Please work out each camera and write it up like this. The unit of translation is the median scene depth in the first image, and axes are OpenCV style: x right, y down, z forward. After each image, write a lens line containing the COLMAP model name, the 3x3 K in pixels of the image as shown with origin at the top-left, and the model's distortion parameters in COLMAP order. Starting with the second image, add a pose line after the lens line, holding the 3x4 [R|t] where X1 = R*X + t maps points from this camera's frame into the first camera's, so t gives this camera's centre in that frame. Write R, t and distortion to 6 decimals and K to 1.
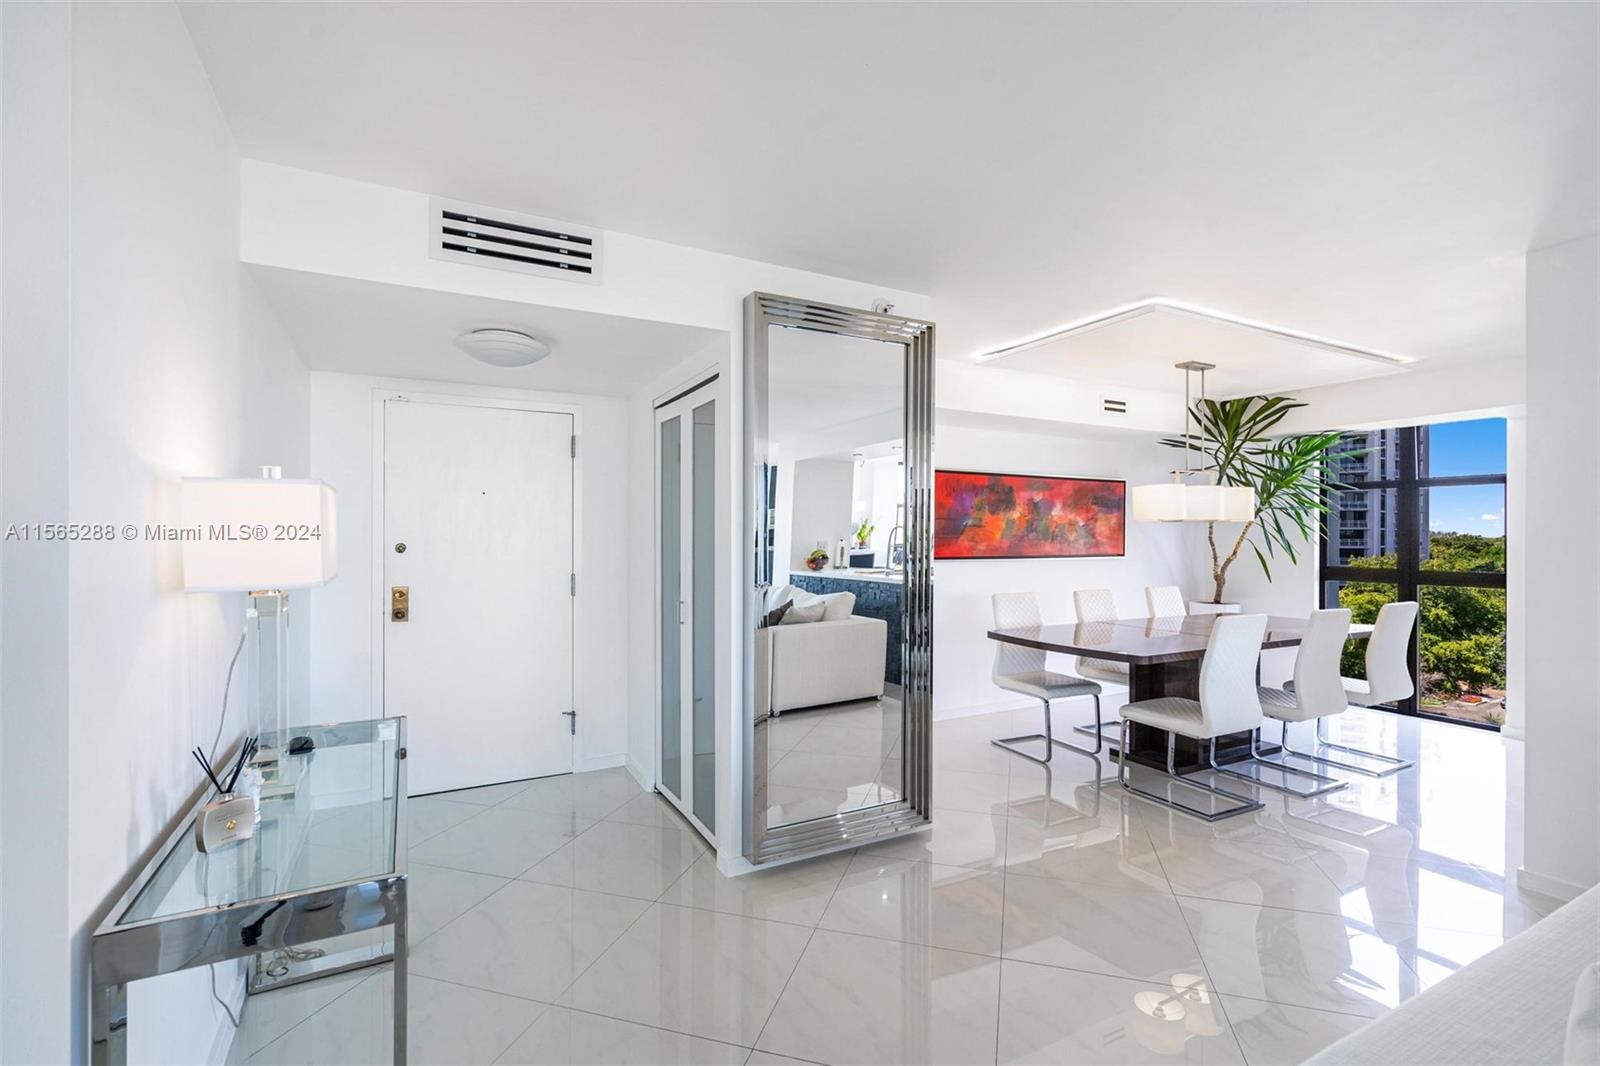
lens RADIAL K [[729.6, 0, 798.3], [0, 729.6, 532.8], [0, 0, 1]] dist [0.000110, 0.000941]
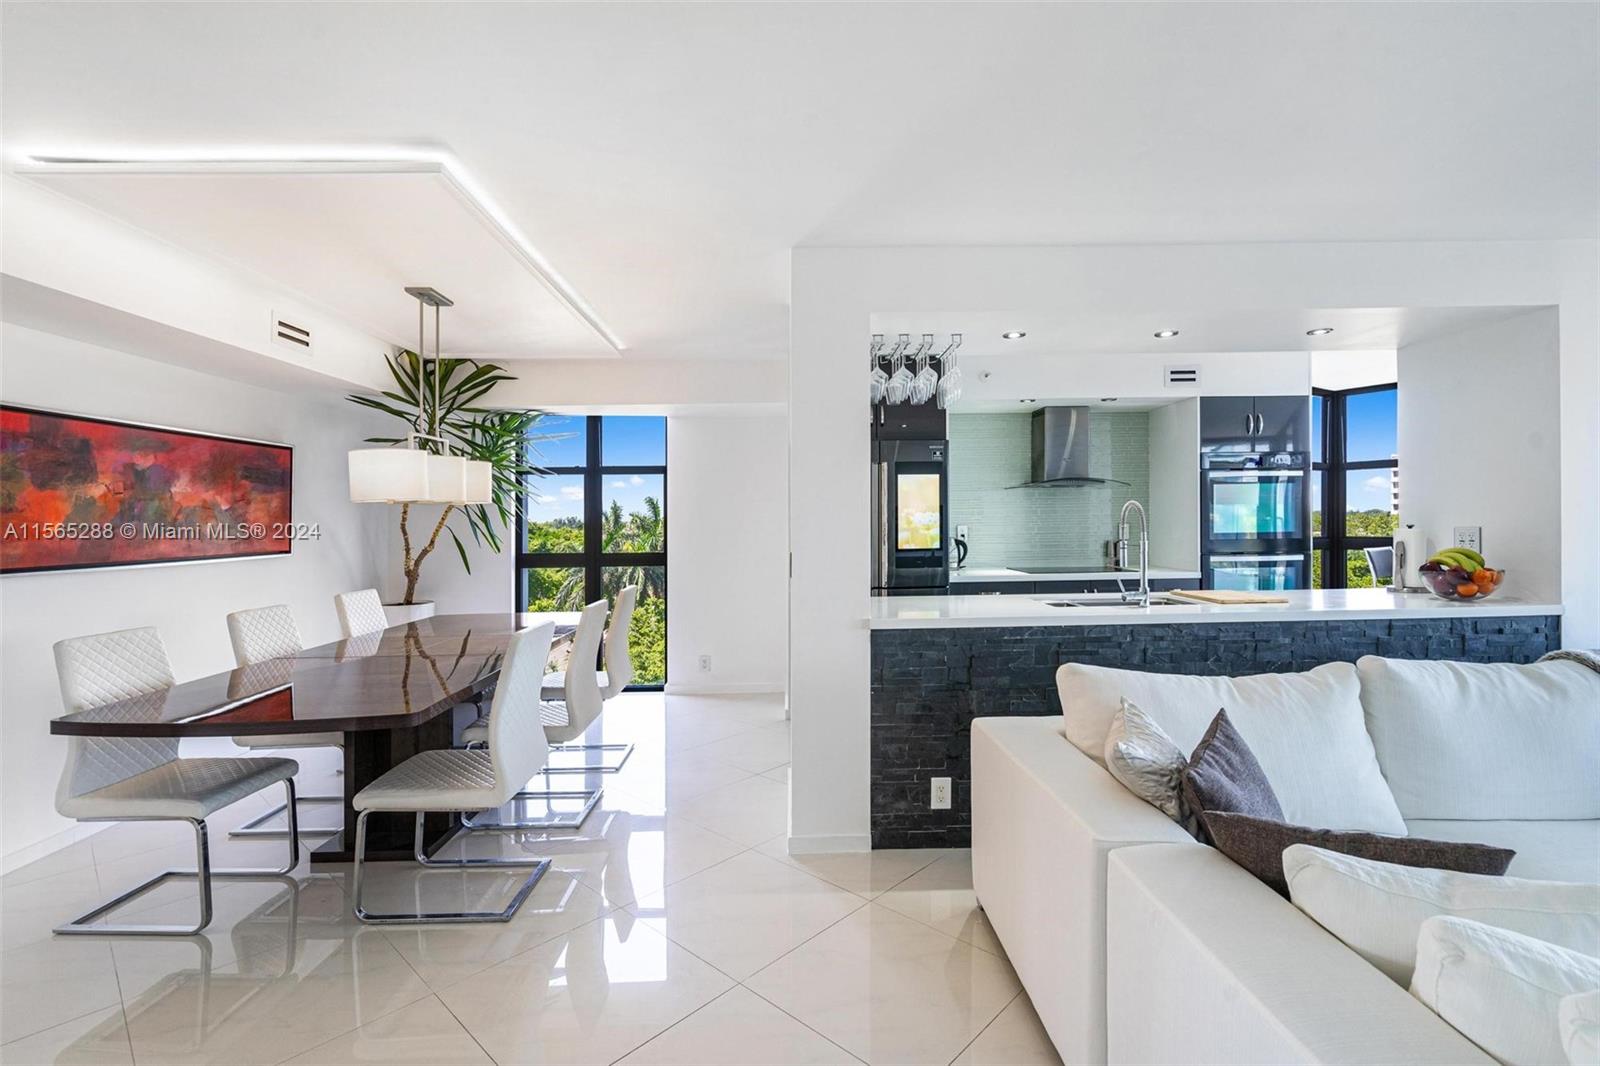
lens RADIAL K [[729.6, 0, 812.1], [0, 729.6, 514.6], [0, 0, 1]] dist [0.000110, 0.000941]
pose [[0.436843, -0.004696, 0.899526, 0.032384], [0.009906, 0.999951, 0.000409, -0.000888], [-0.899483, 0.008732, 0.436868, 0.258044]]
